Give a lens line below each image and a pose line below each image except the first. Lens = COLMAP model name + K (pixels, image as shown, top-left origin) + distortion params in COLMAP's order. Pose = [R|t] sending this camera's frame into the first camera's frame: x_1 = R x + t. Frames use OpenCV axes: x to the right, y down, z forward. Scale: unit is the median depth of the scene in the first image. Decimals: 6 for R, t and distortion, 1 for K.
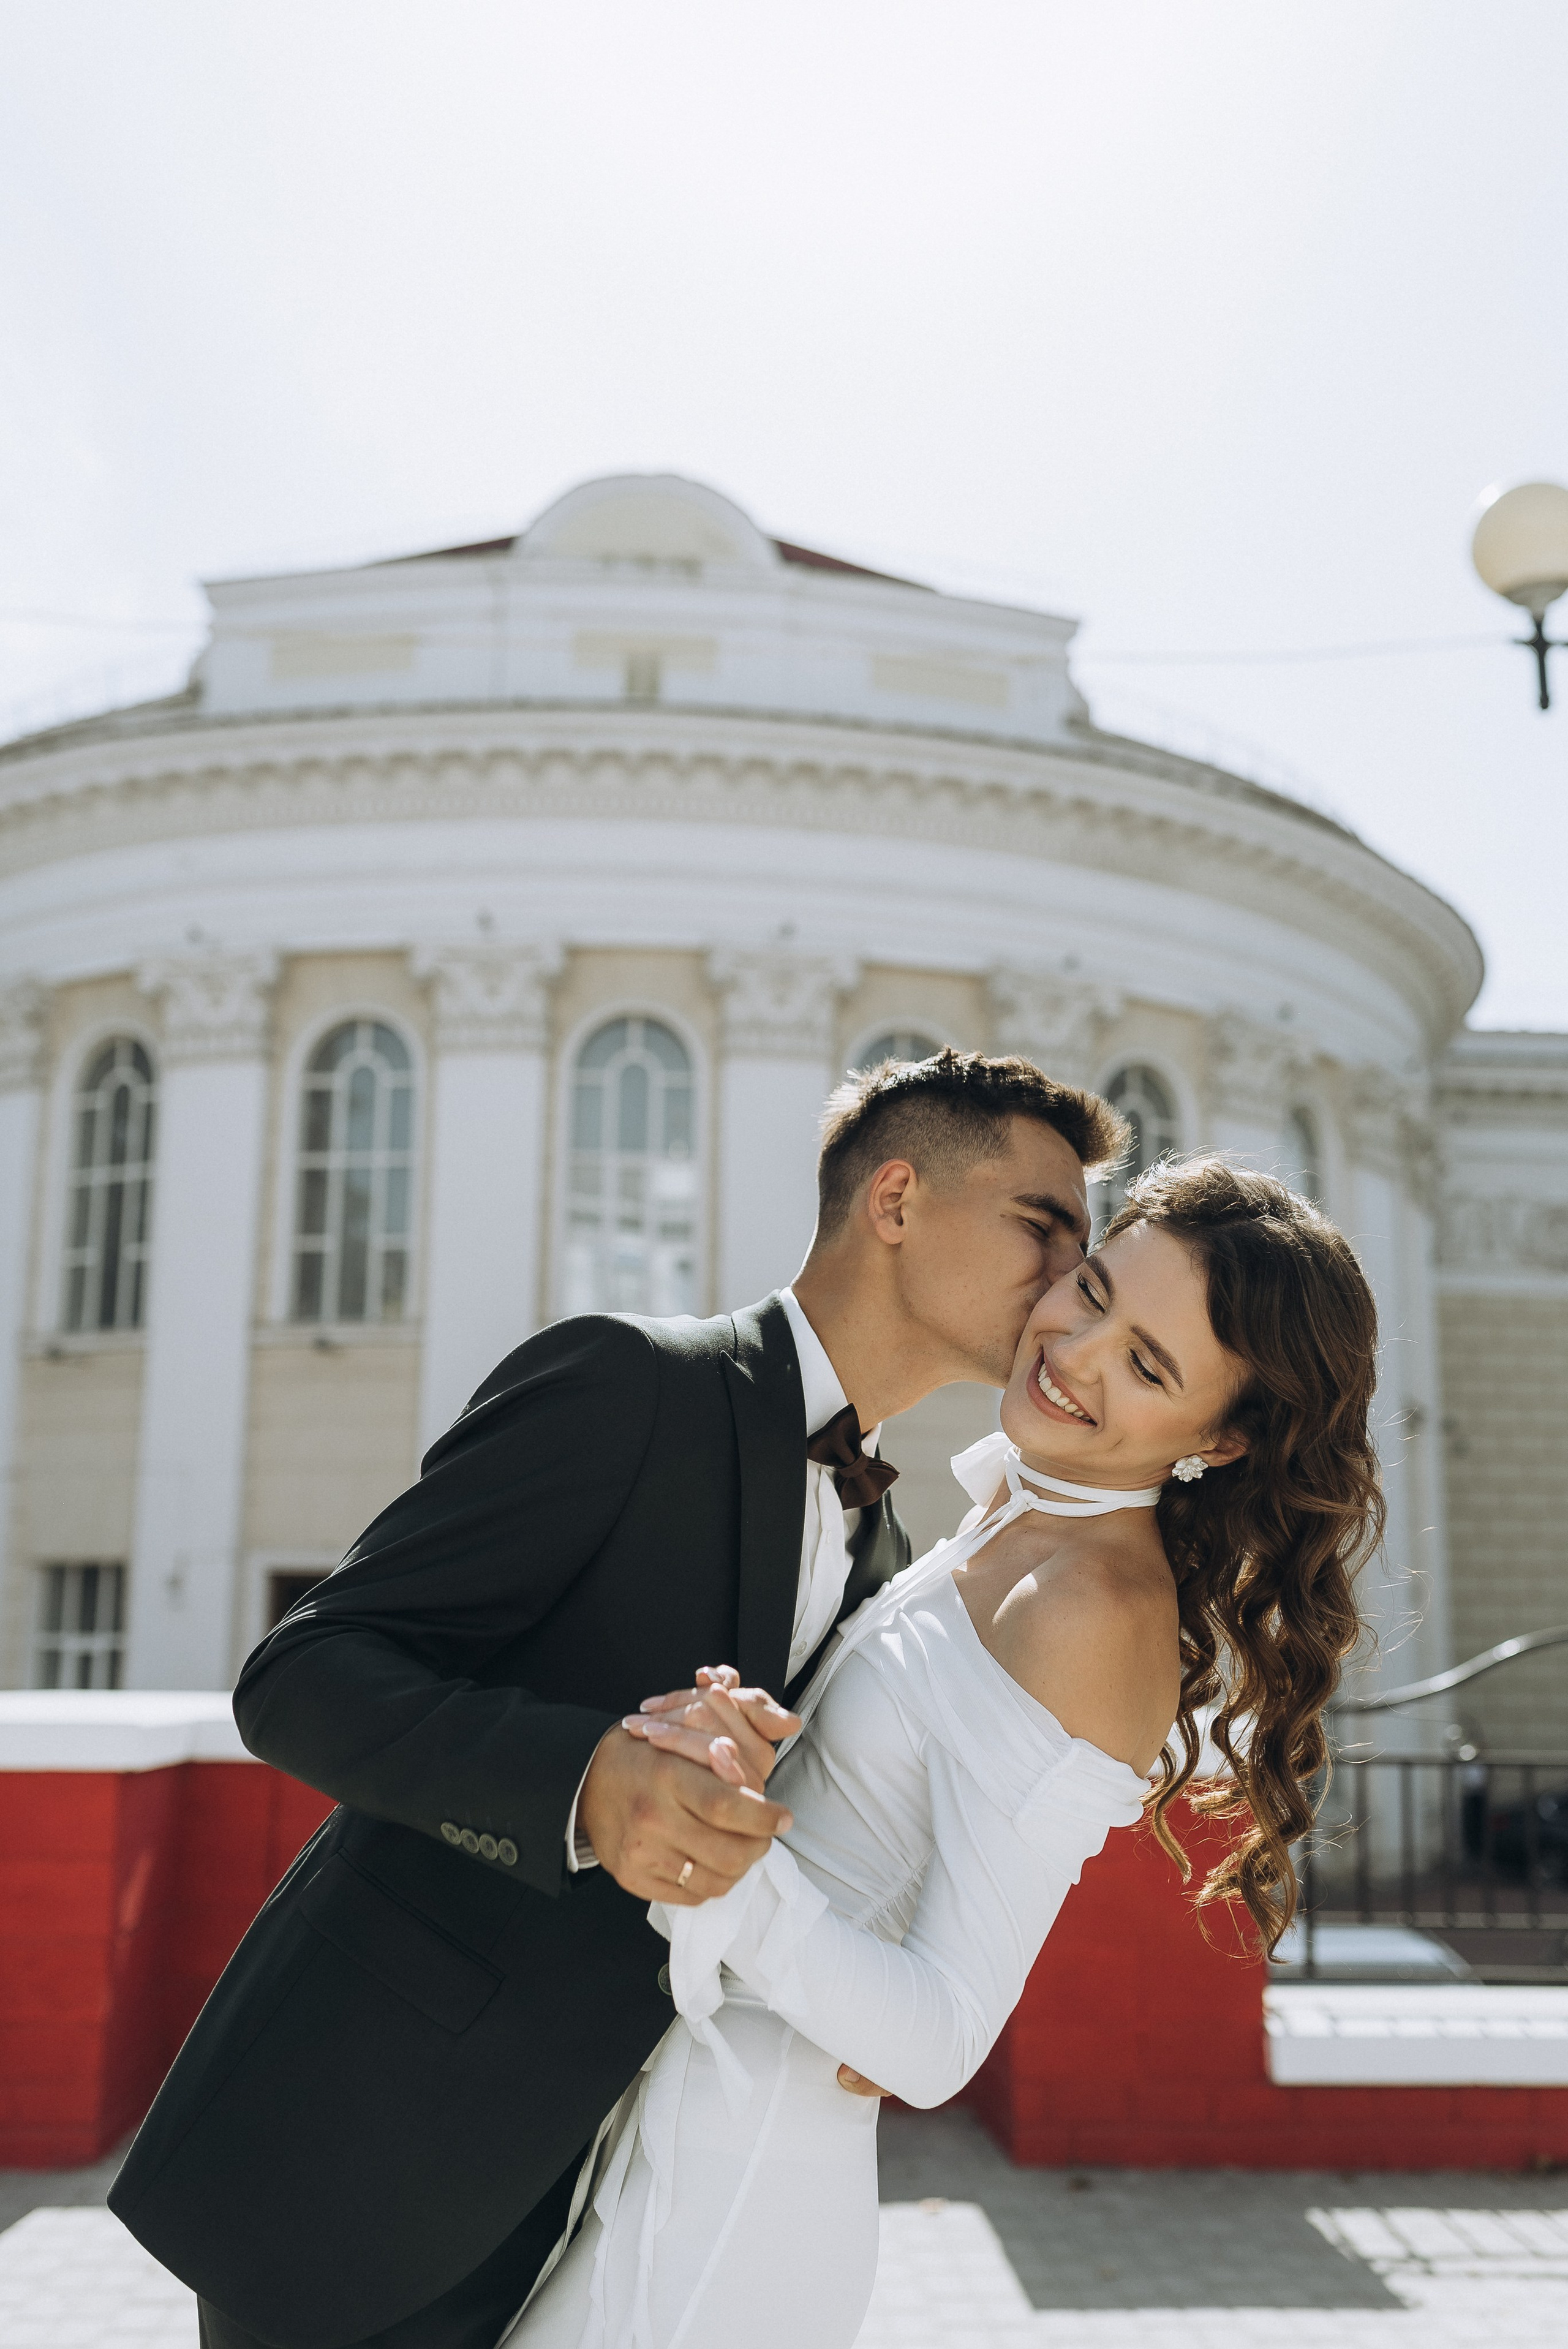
lens RADIAL K [[2375.8, 0, 784.0], [0, 2375.8, 1174.5], [0, 0, 1]] dist [0.007596, -0.002596]
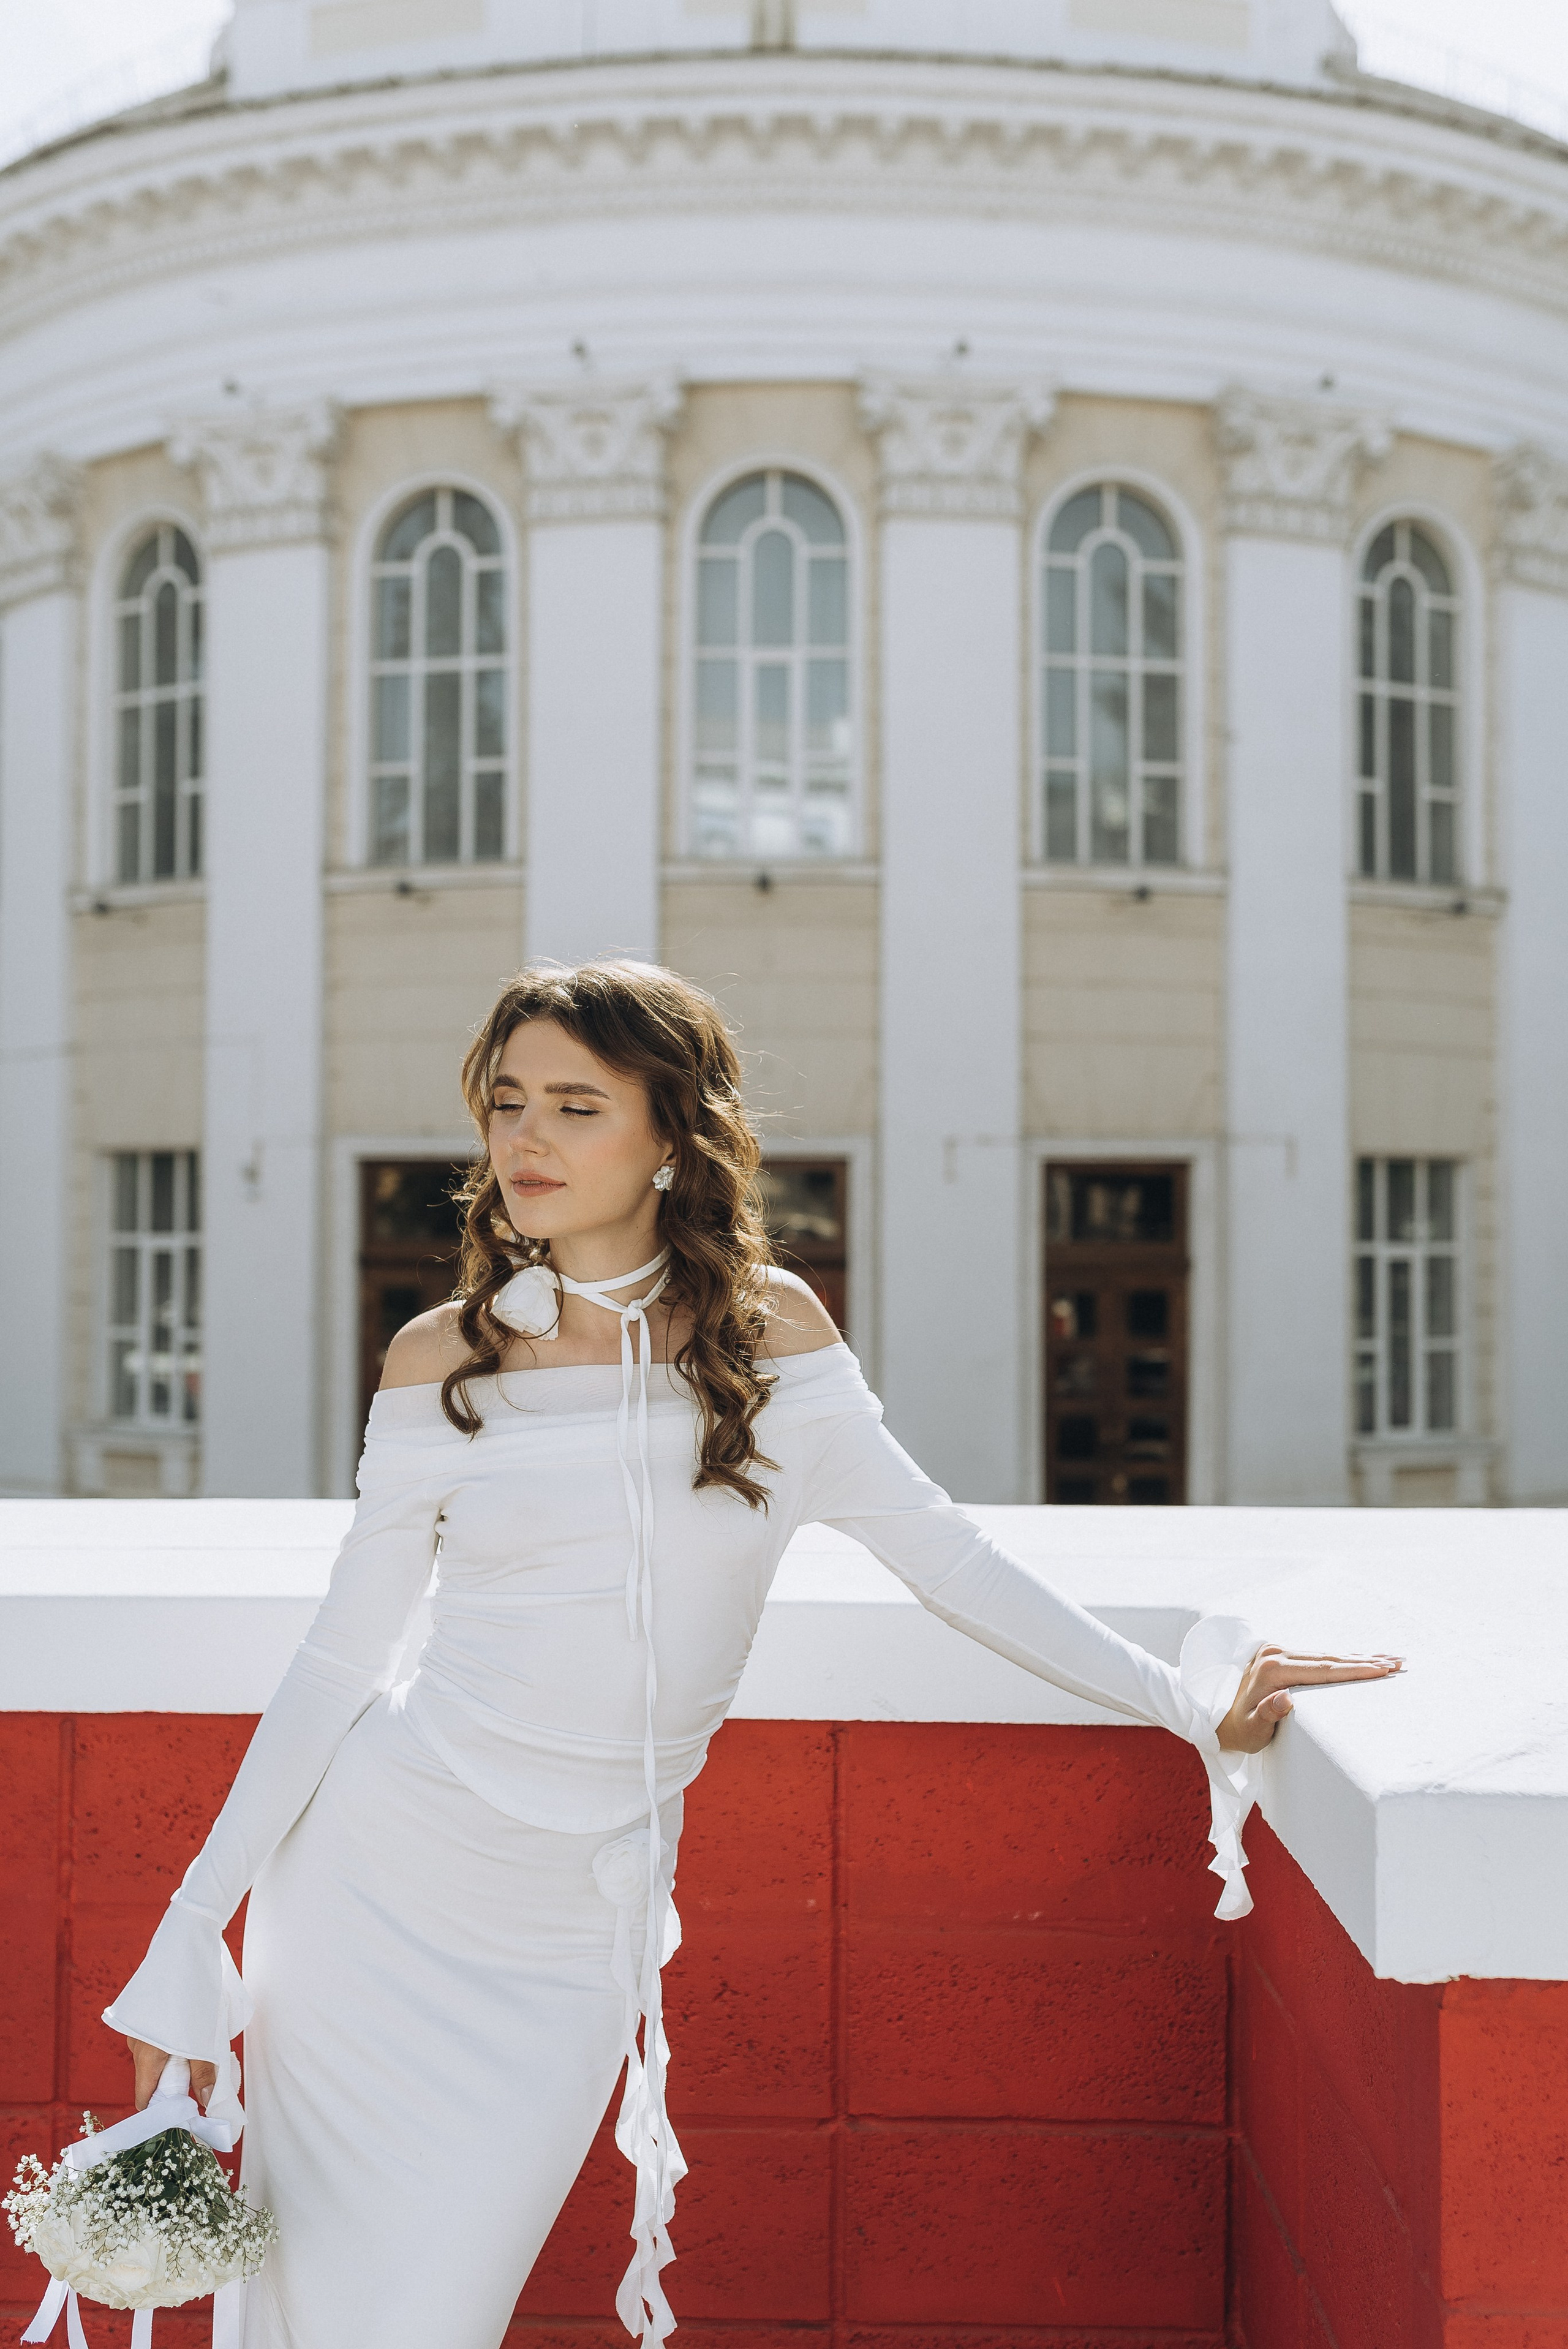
lens RADIAL K [[2375.8, 0, 784.0], [0, 2375.8, 1174.5], [0, 0, 1]] dist [0.007596, -0.002596]
pose [[0.995802, -0.008415, -0.091142, 0.012147], [0.023910, 0.985106, 0.170277, 0.030286], [0.088352, -0.171741, 0.981172, 0.171744]]
